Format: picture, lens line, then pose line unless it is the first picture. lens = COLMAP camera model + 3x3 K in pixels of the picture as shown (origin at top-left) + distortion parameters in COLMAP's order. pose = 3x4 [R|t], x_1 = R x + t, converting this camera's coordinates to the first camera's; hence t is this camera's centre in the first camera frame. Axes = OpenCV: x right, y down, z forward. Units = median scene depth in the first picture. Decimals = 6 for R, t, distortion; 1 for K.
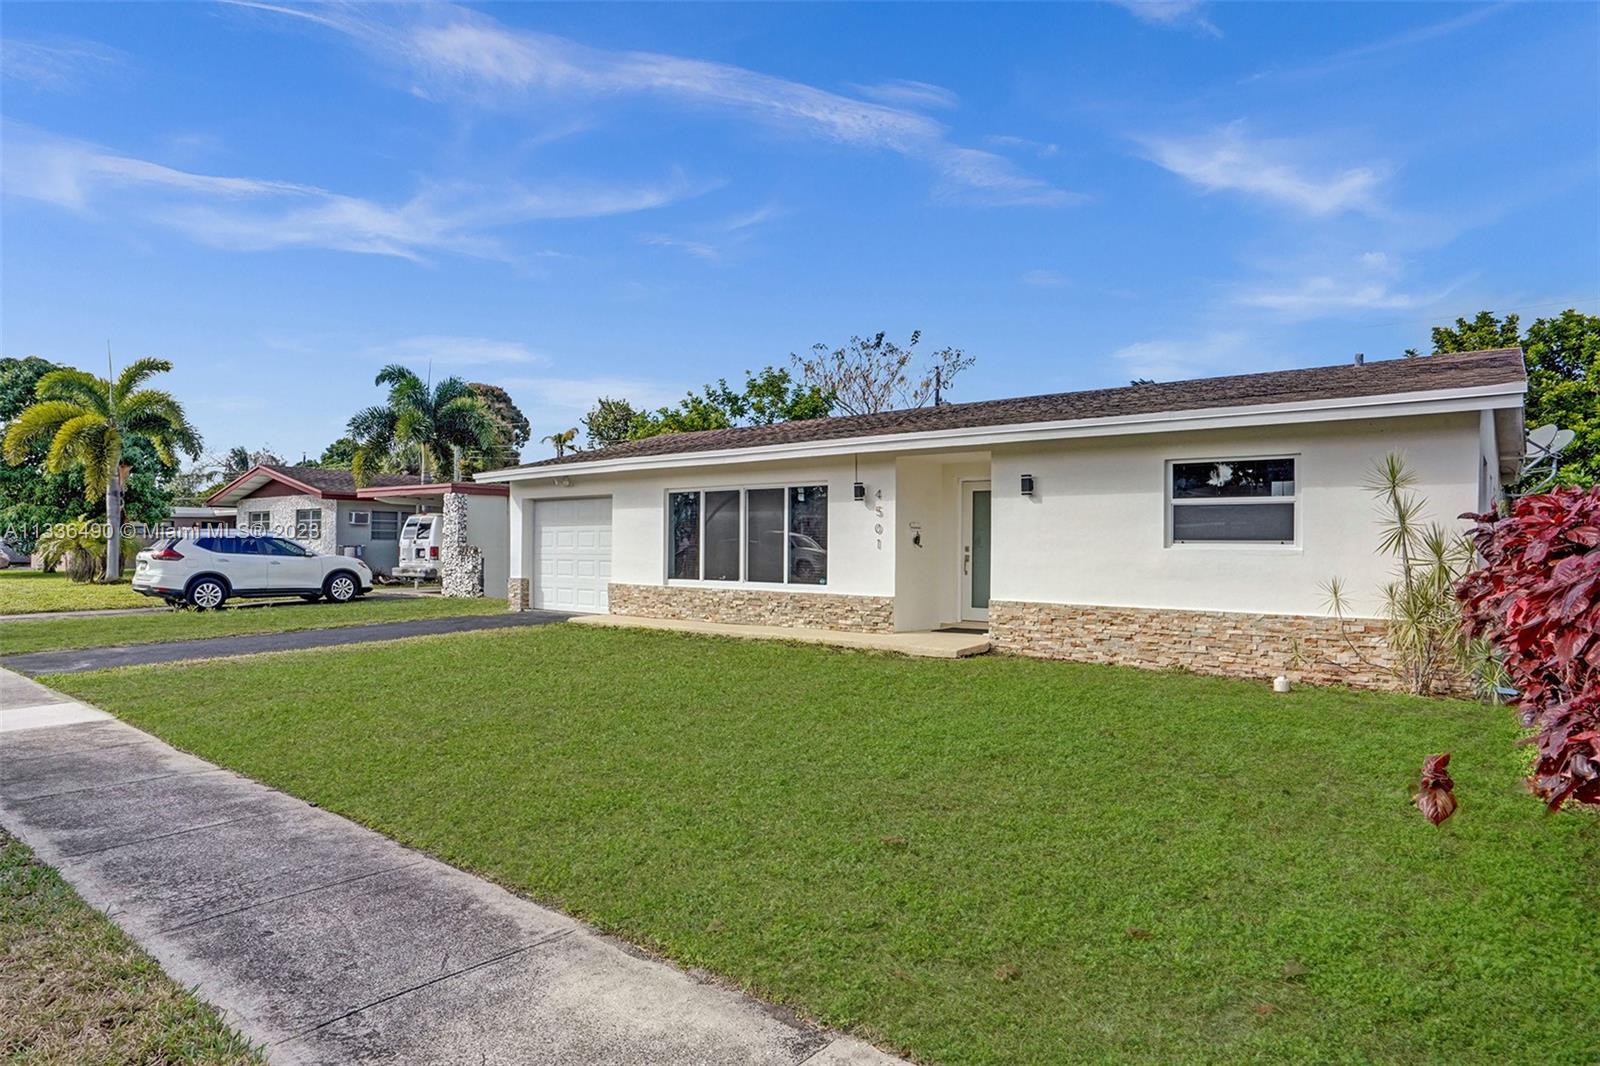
lens RADIAL K [[877.6, 0, 793.8], [0, 877.6, 539.5], [0, 0, 1]] dist [-0.024089, 0.000503]
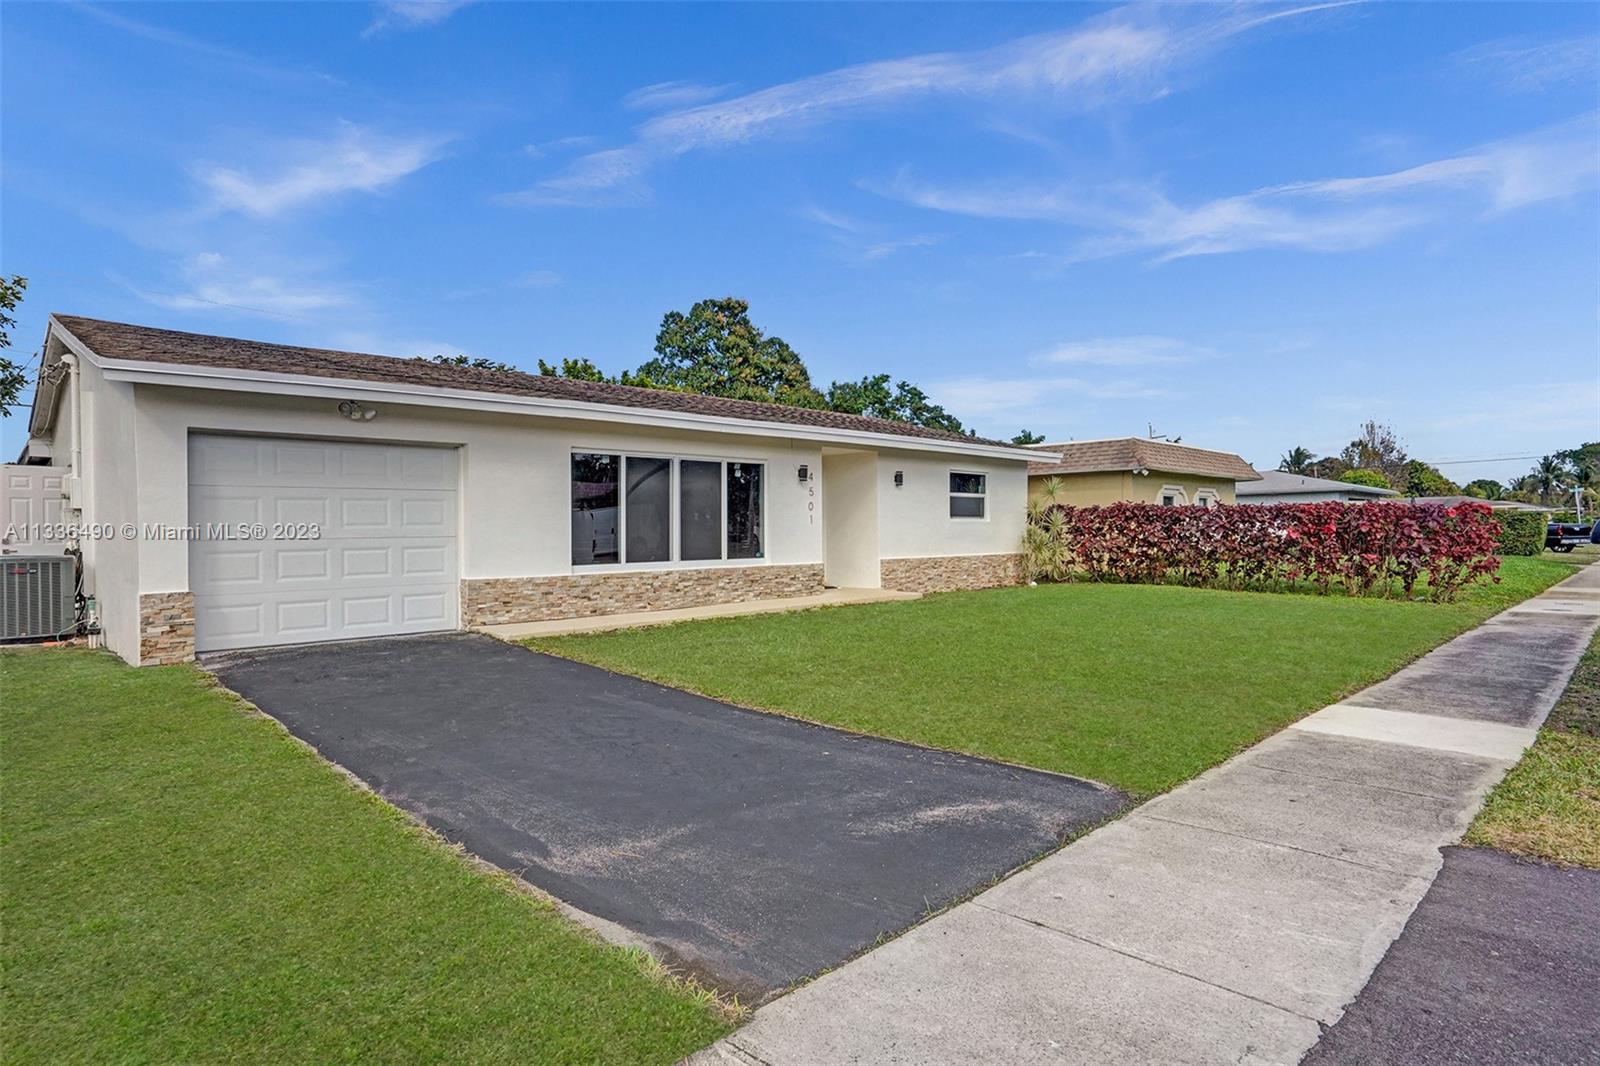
lens RADIAL K [[877.9, 0, 751.1], [0, 877.9, 536.2], [0, 0, 1]] dist [0.000996, -0.000052]
pose [[0.153458, -0.019921, 0.987954, -0.986837], [-0.001989, 0.999789, 0.020468, 0.003784], [-0.988153, -0.005106, 0.153386, 0.825623]]
